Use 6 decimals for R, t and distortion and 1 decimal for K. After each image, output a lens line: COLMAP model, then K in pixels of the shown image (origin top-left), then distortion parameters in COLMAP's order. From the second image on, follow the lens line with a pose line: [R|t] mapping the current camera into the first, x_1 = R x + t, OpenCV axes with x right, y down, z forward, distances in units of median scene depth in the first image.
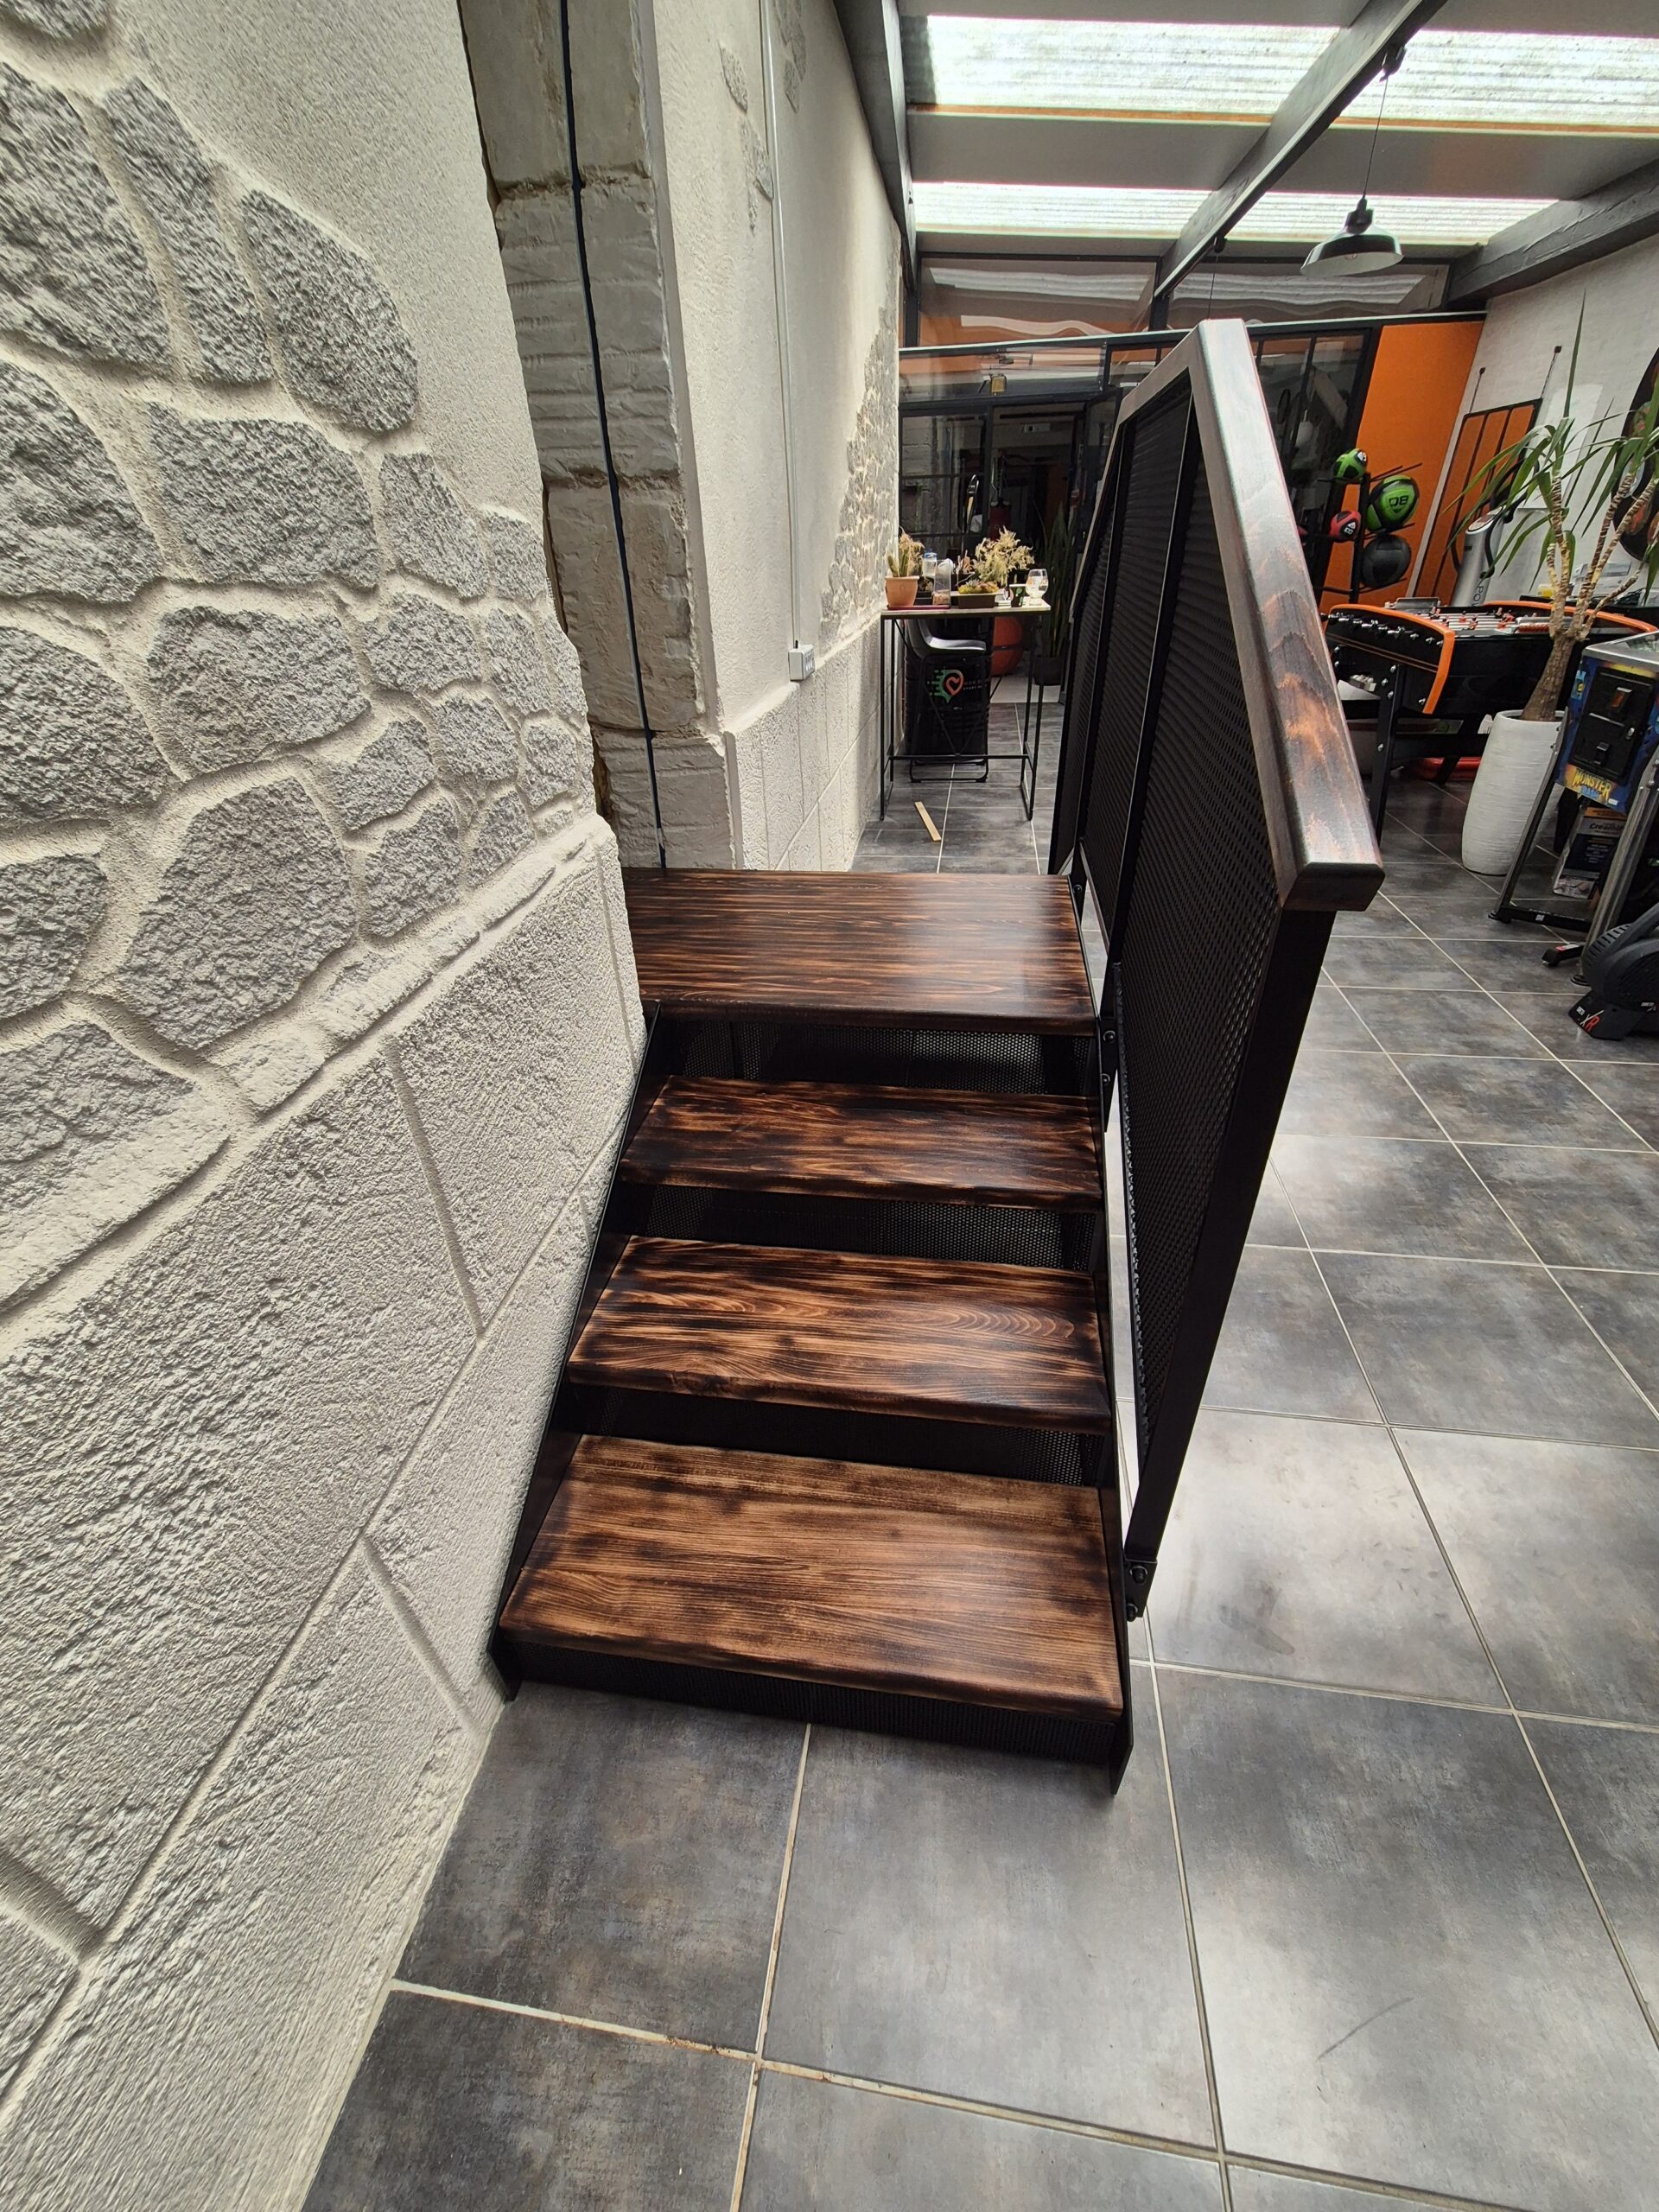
lens RADIAL K [[907.6, 0, 836.0], [0, 907.6, 1121.0], [0, 0, 1]] dist [0.001585, 0.000059]
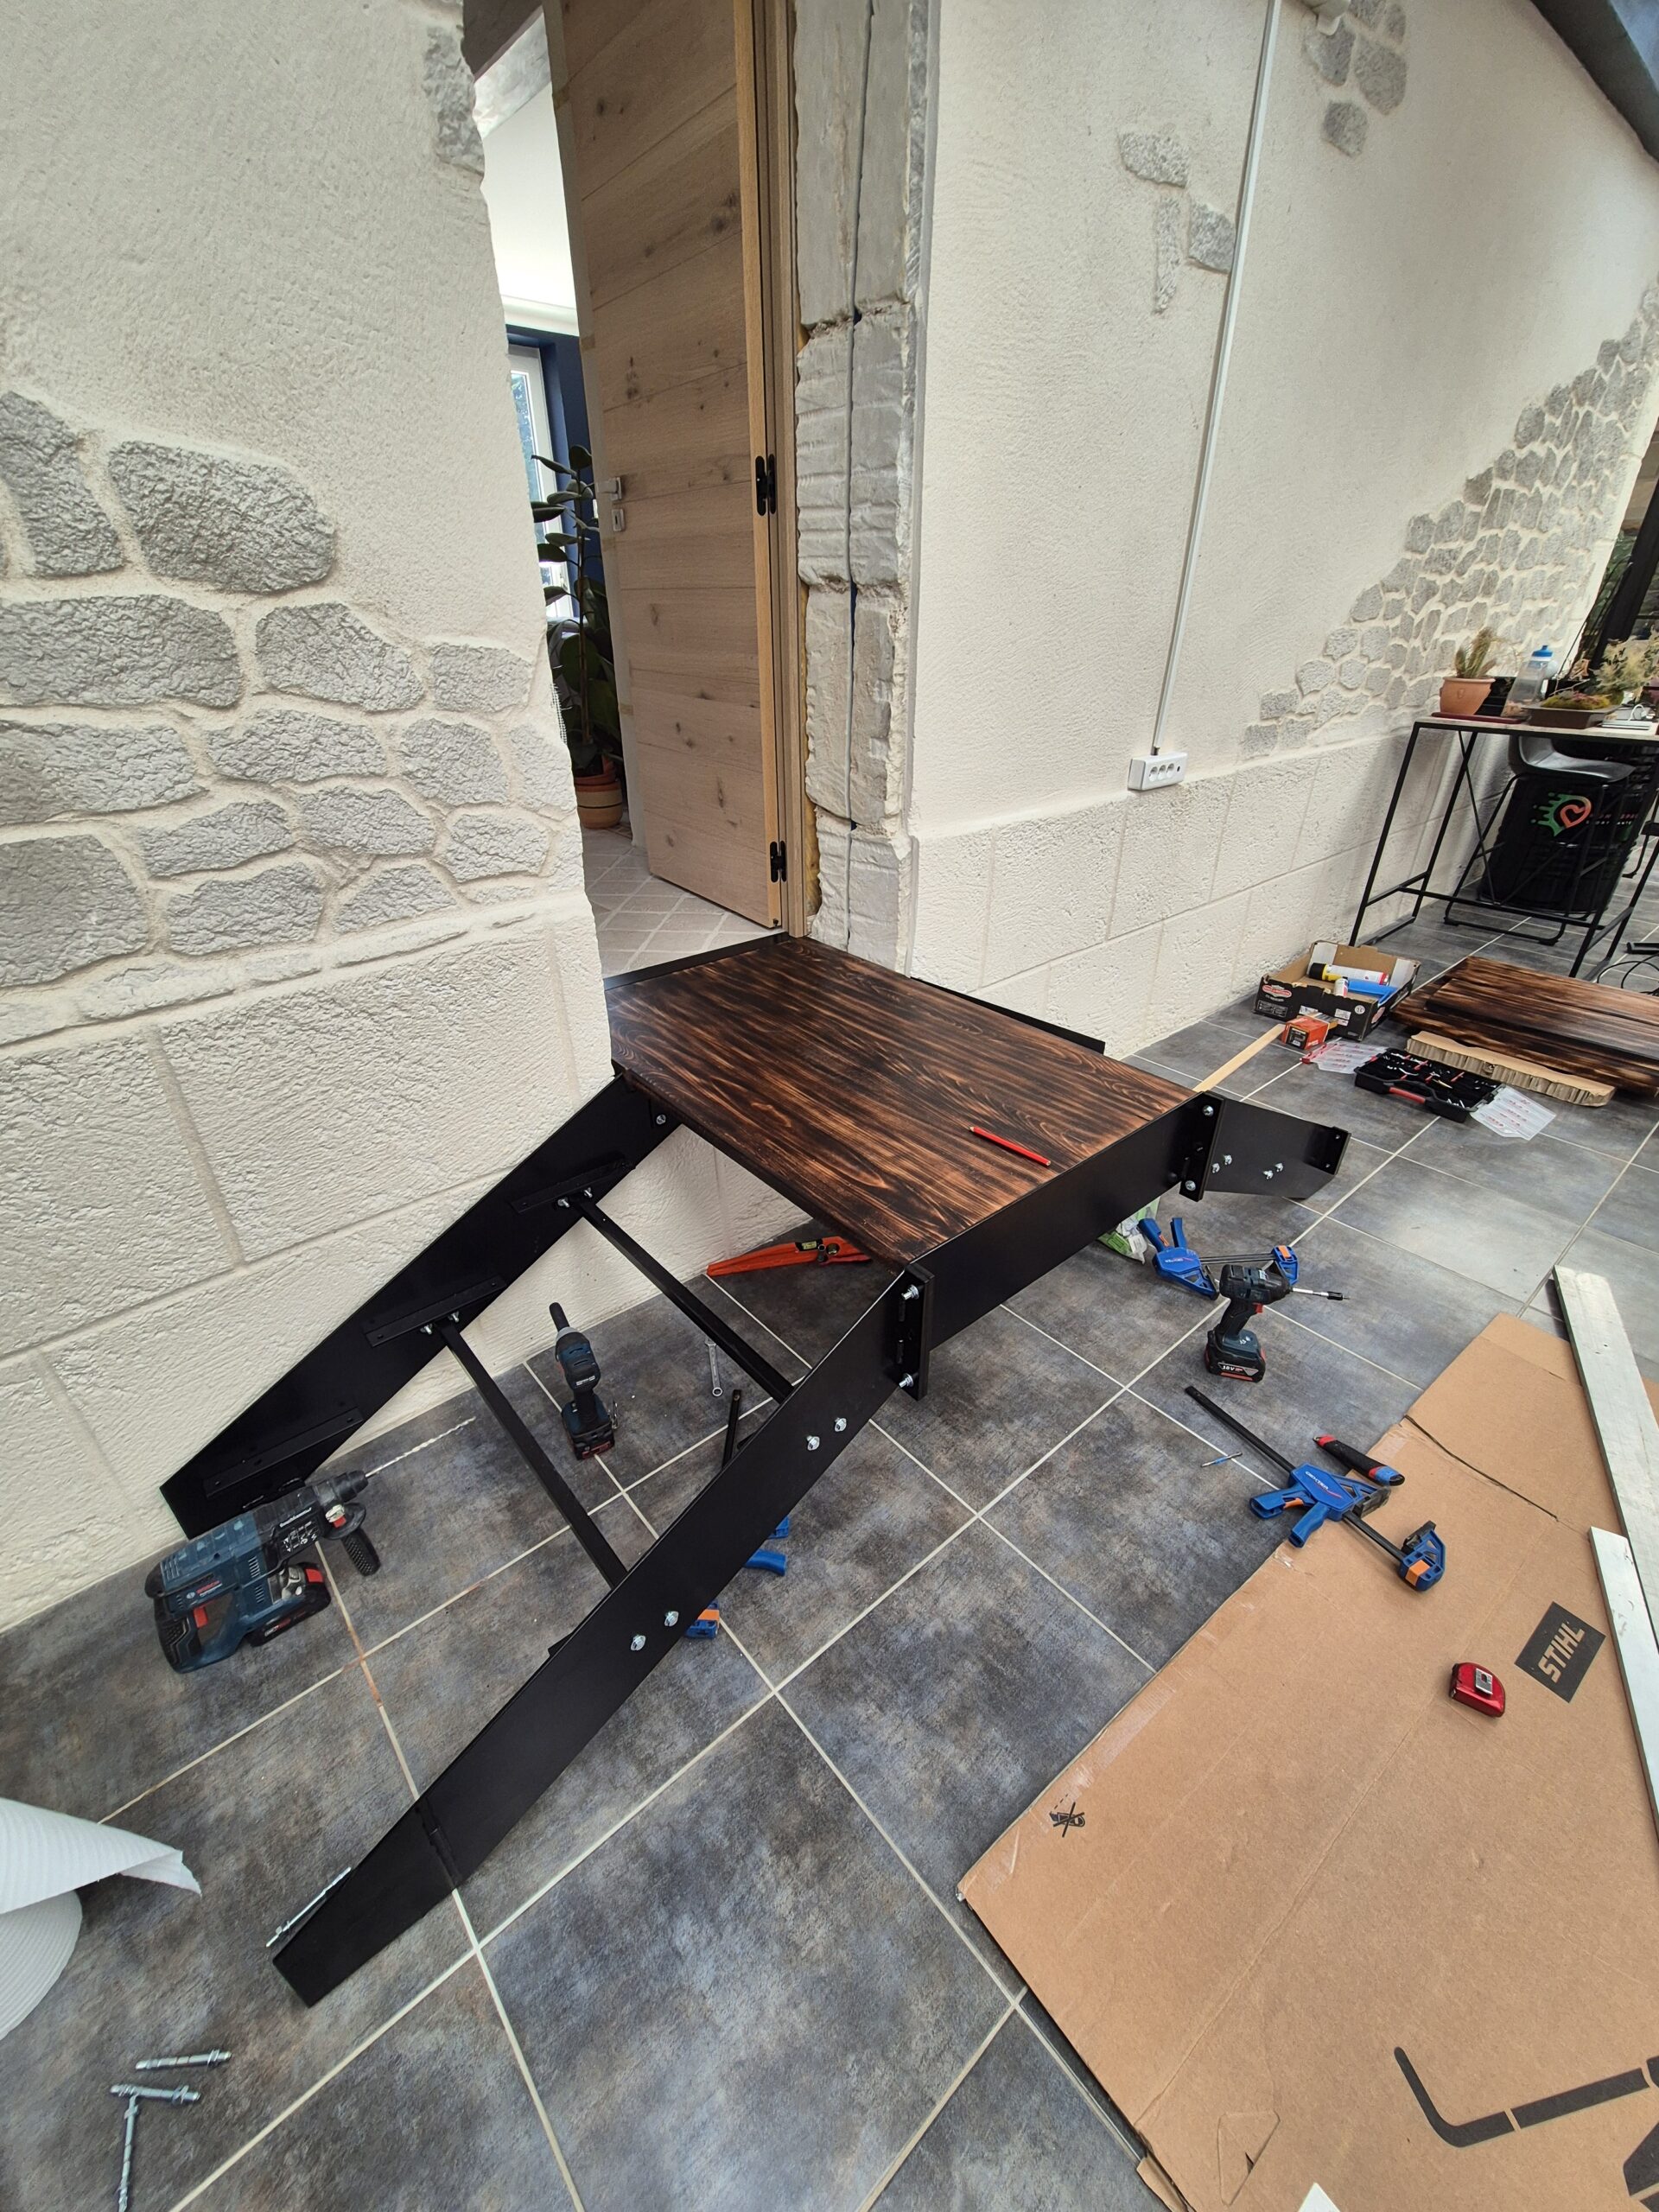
lens RADIAL K [[907.6, 0, 823.9], [0, 907.6, 1123.6], [0, 0, 1]] dist [0.001585, 0.000059]
pose [[0.750774, 0.355438, -0.556778, 1.044603], [-0.375113, 0.923206, 0.083549, -0.437655], [0.543718, 0.146128, 0.826449, 0.443758]]
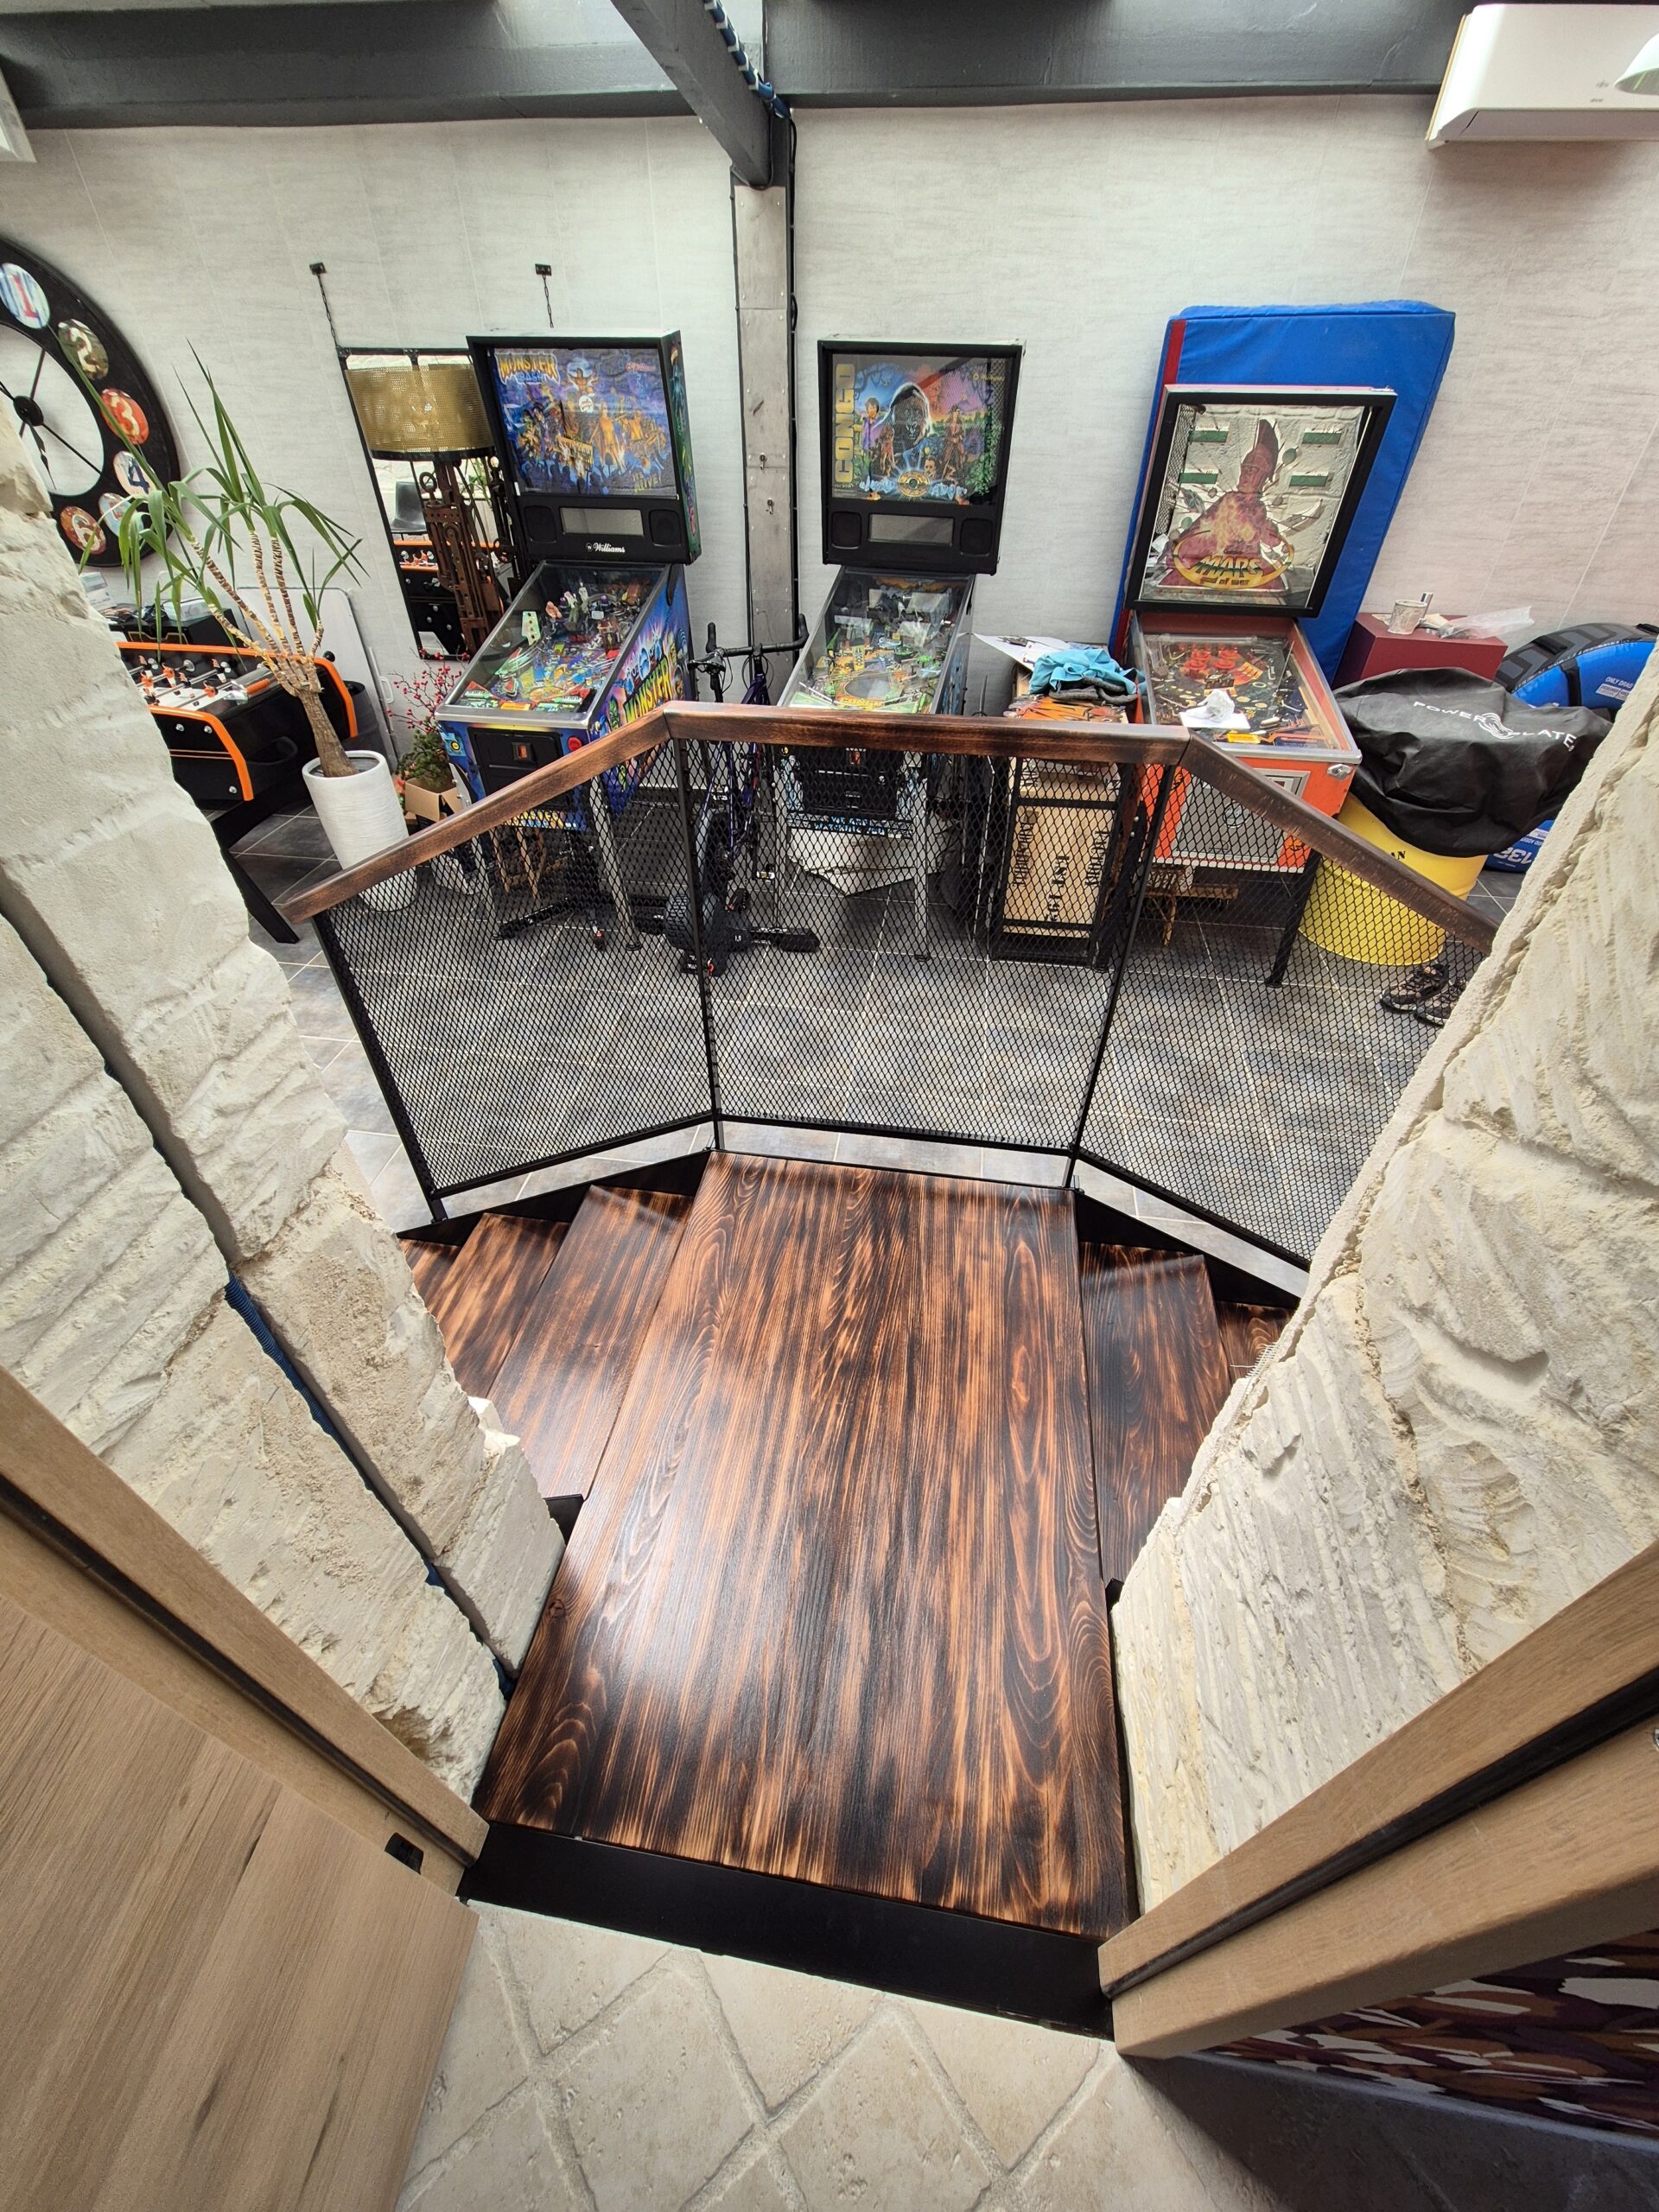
lens RADIAL K [[907.6, 0, 830.4], [0, 907.6, 1106.4], [0, 0, 1]] dist [0.001585, 0.000059]
pose [[0.003454, -0.636843, 0.770985, -0.943024], [0.544729, 0.647758, 0.532616, -1.657108], [-0.838605, 0.418138, 0.349145, 1.303283]]
